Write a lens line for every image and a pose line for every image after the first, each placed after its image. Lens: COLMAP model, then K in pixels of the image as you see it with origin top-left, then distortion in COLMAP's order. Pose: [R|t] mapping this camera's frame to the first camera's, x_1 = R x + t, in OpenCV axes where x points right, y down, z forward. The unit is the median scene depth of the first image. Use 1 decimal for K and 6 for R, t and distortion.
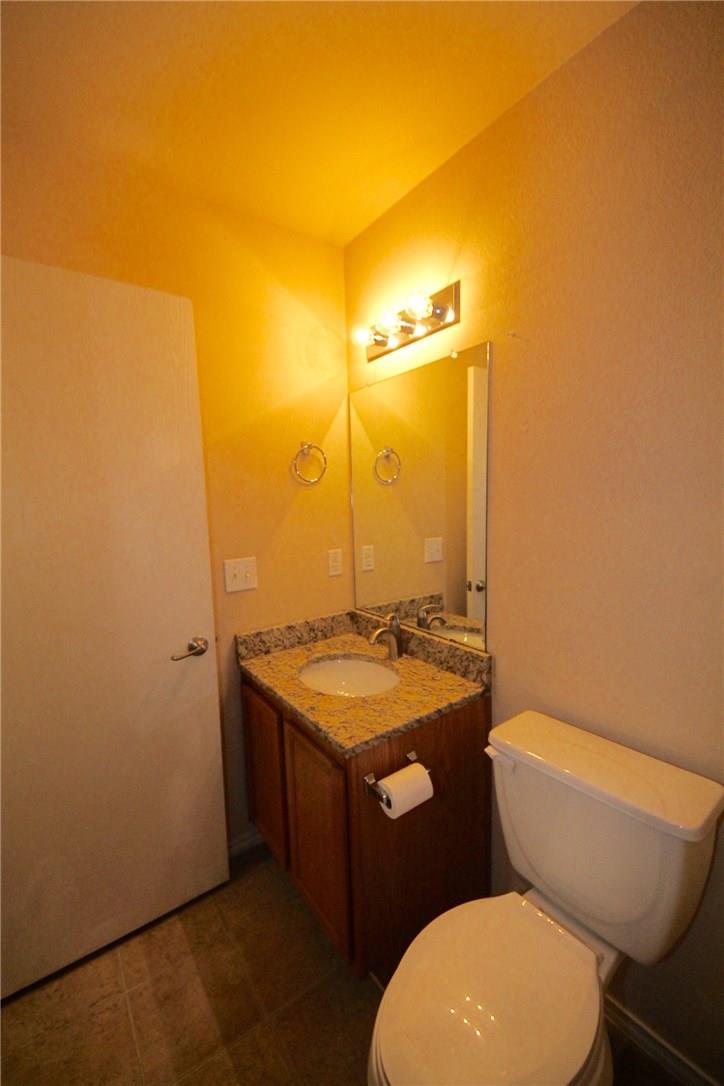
lens RADIAL K [[426.2, 0, 361.6], [0, 426.2, 547.3], [0, 0, 1]] dist [0.000344, -0.000120]
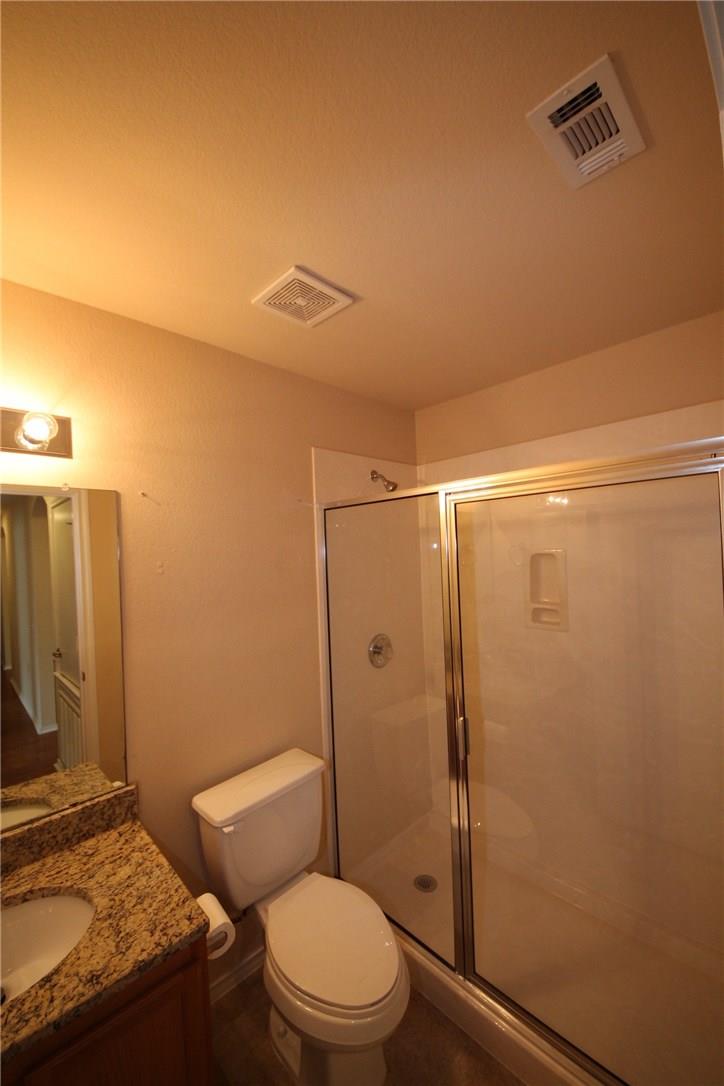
lens RADIAL K [[426.2, 0, 361.6], [0, 426.2, 547.3], [0, 0, 1]] dist [0.000344, -0.000120]
pose [[-0.127606, 0.022900, 0.991561, -0.774832], [0.161379, 0.986890, -0.002024, -0.212375], [-0.978608, 0.159759, -0.129629, 0.493180]]
